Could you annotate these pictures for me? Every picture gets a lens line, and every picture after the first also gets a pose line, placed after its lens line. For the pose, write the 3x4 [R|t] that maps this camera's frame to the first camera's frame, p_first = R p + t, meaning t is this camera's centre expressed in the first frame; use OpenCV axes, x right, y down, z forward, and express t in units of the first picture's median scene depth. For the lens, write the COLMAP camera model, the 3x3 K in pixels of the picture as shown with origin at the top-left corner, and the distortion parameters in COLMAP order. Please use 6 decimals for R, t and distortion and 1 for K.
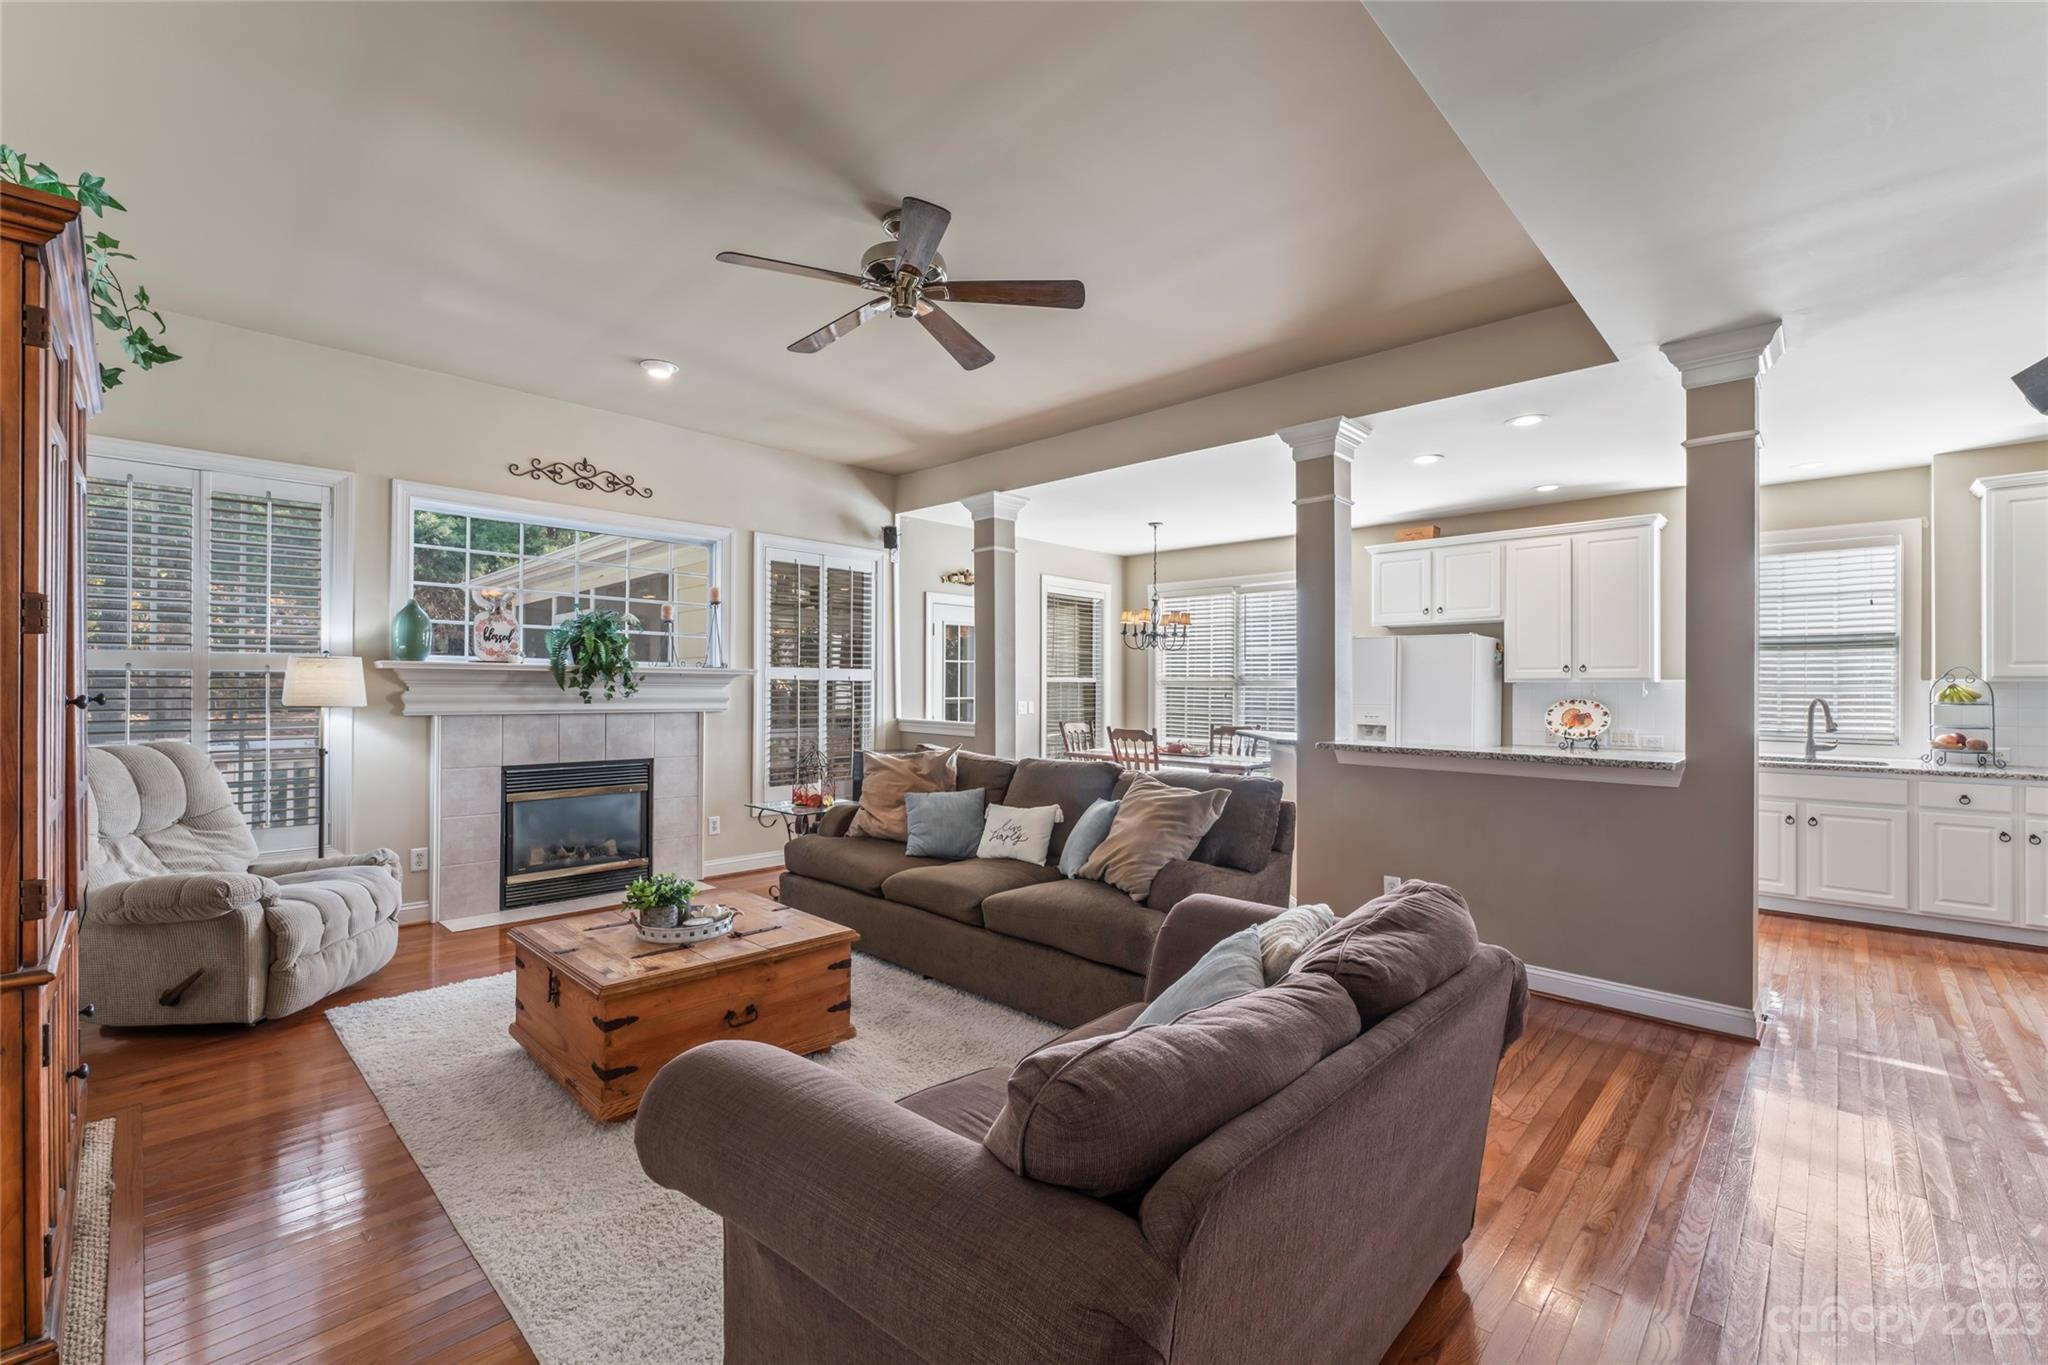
lens RADIAL K [[865.8, 0, 1024.0], [0, 865.8, 682.5], [0, 0, 1]] dist [-0.001617, -0.000238]
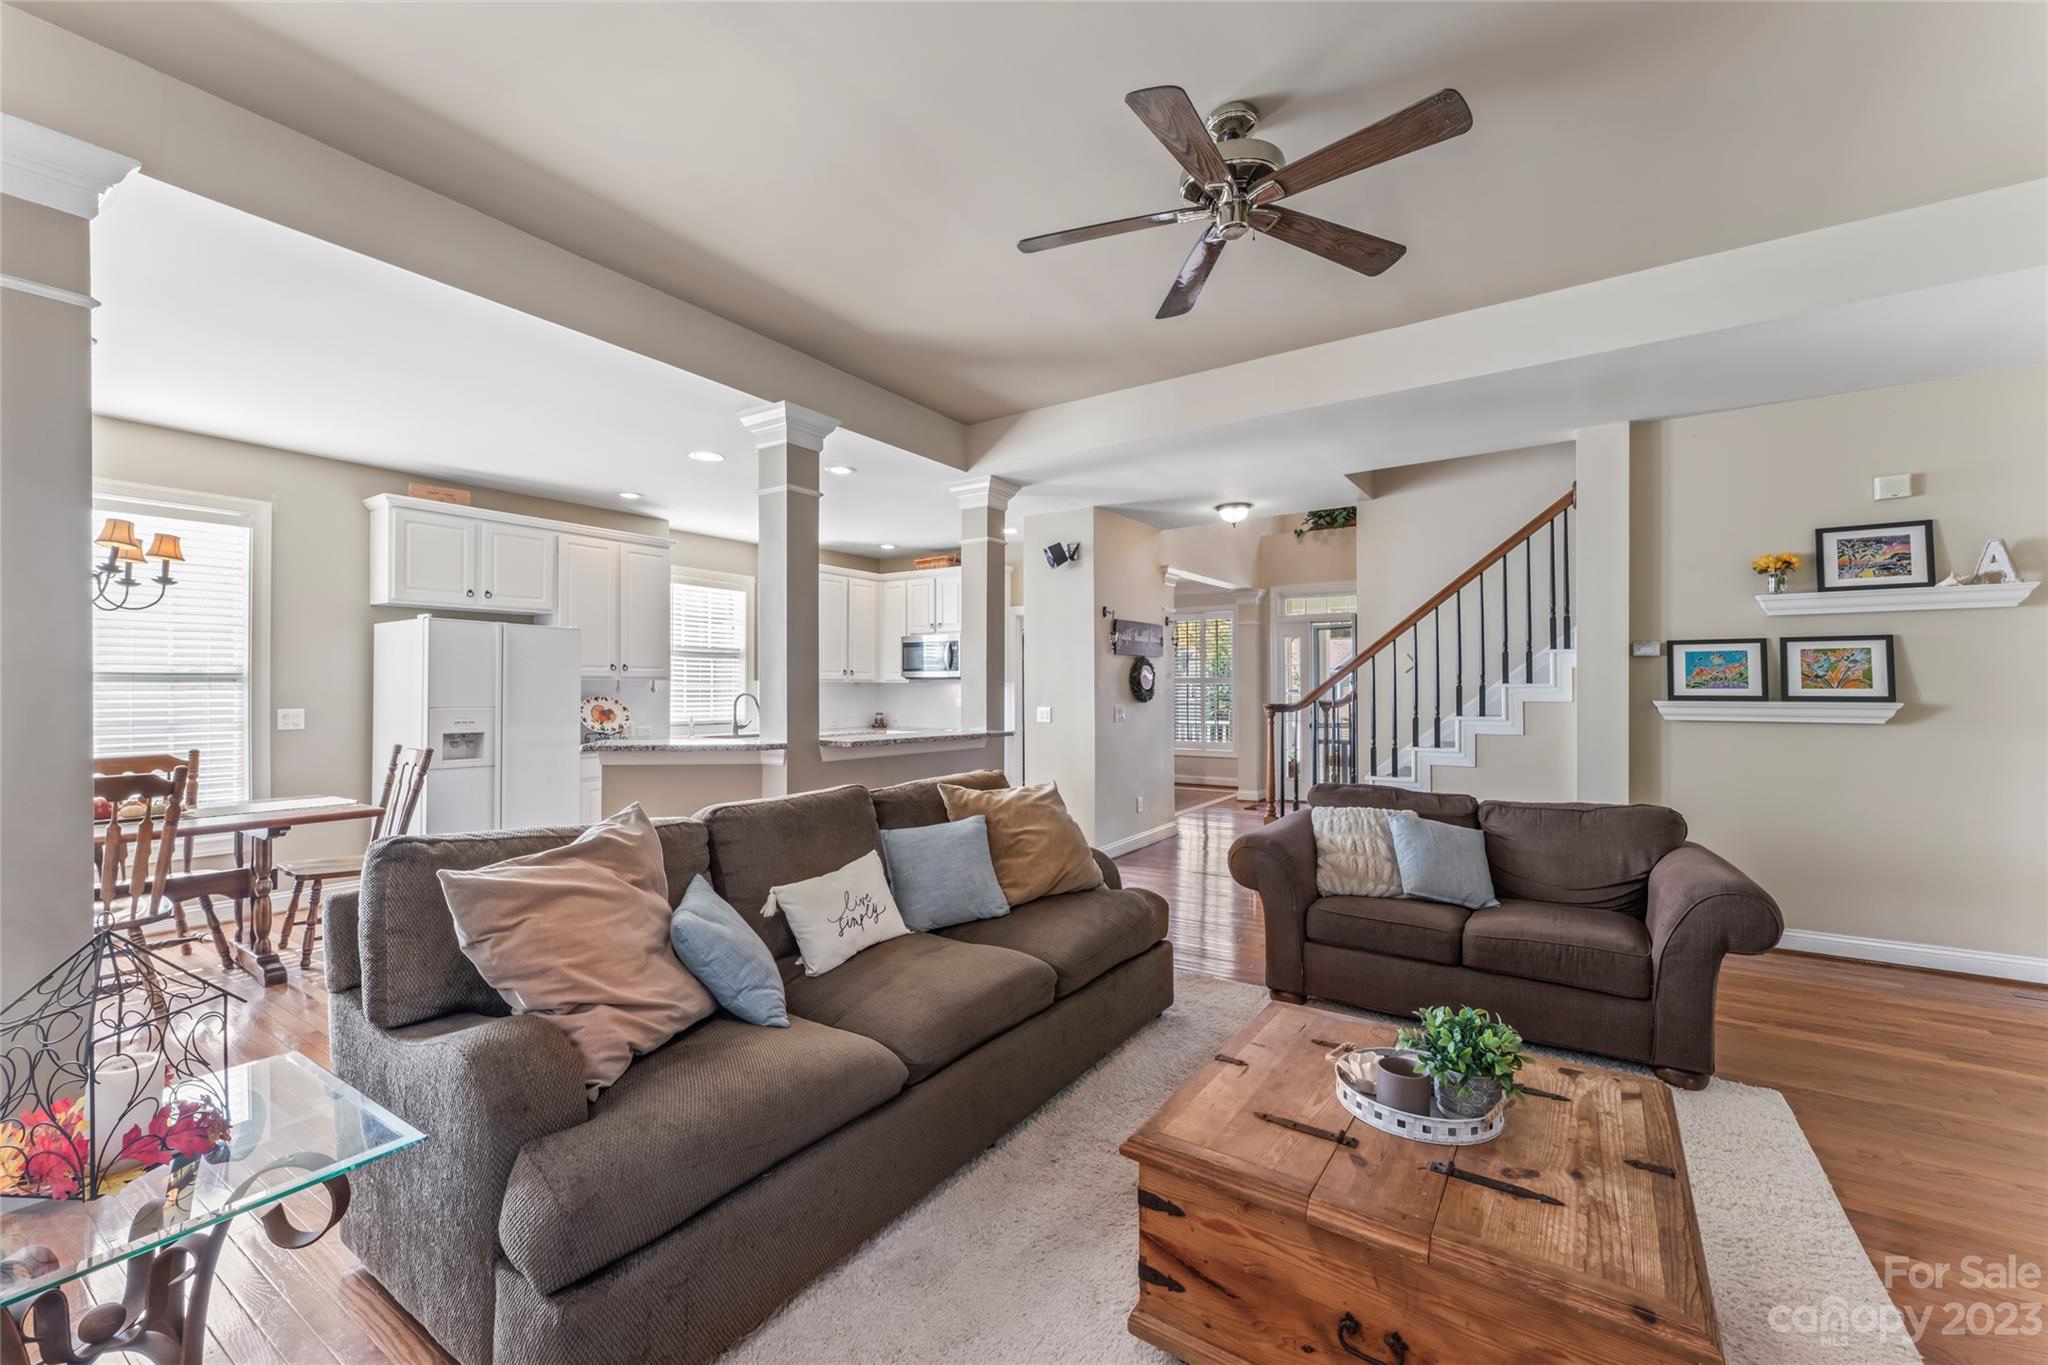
lens RADIAL K [[830.5, 0, 1016.0], [0, 830.5, 685.9], [0, 0, 1]] dist [0.000567, 0.000598]
pose [[-0.168948, -0.002194, 0.985623, -0.522847], [-0.007169, 0.999974, 0.000998, 0.002466], [-0.985599, -0.006898, -0.168959, 0.792710]]
